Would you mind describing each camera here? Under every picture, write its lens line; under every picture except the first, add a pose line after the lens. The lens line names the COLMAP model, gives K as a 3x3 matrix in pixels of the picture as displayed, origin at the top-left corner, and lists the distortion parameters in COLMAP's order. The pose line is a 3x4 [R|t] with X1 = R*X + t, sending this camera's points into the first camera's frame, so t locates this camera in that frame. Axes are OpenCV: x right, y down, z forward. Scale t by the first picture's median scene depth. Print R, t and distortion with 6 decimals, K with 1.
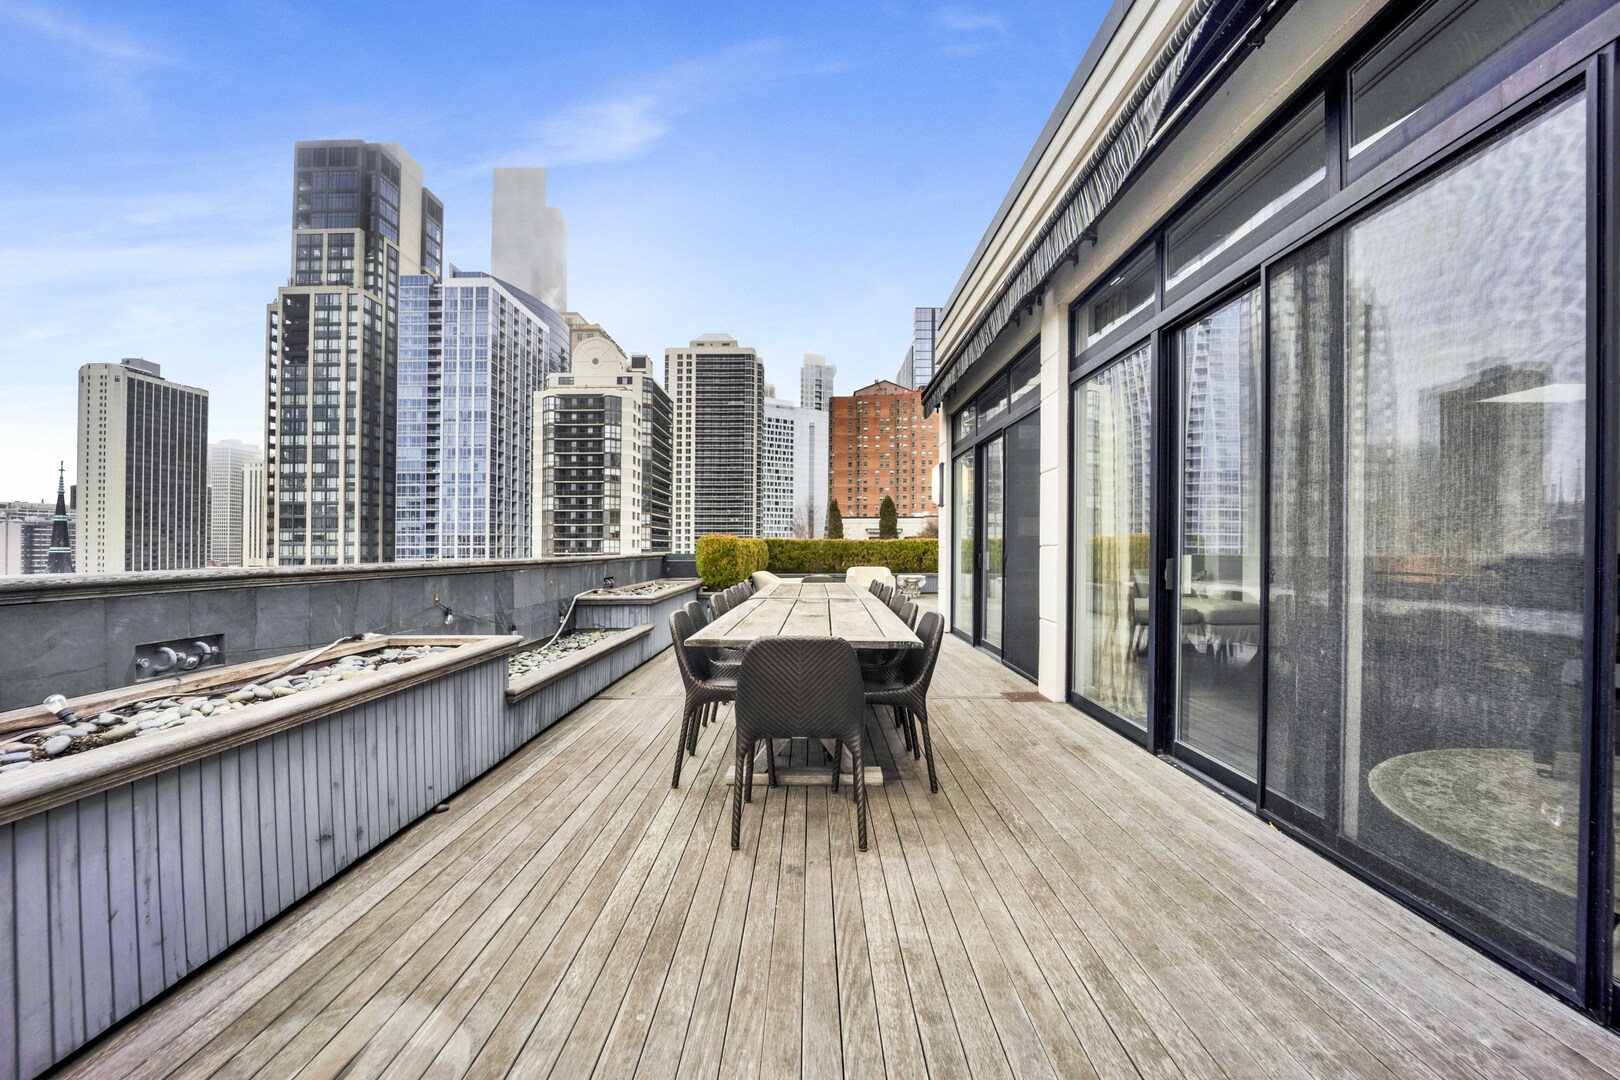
lens RADIAL K [[670.9, 0, 801.3], [0, 670.9, 554.0], [0, 0, 1]] dist [-0.015120, -0.000720]
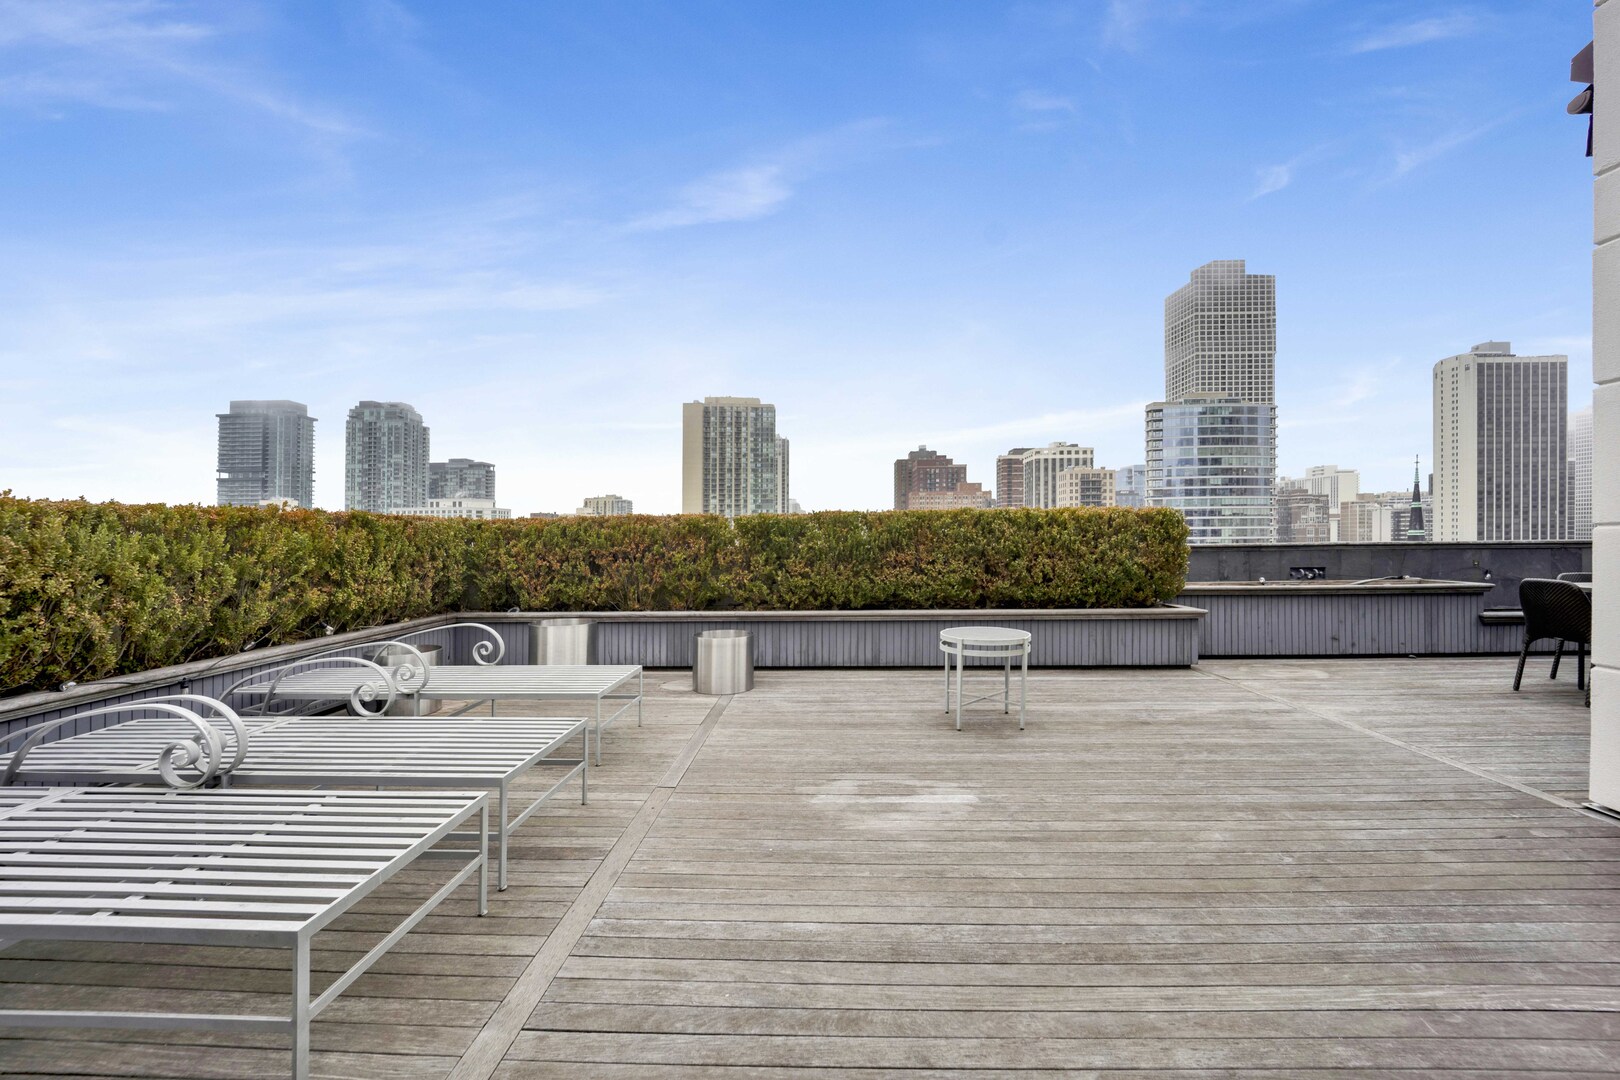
lens RADIAL K [[670.9, 0, 807.0], [0, 670.9, 537.0], [0, 0, 1]] dist [-0.015120, -0.000720]
pose [[-0.026115, -0.001676, -0.999658, 1.785288], [0.002969, 0.999994, -0.001754, 0.003538], [0.999655, -0.003013, -0.026110, -0.949798]]
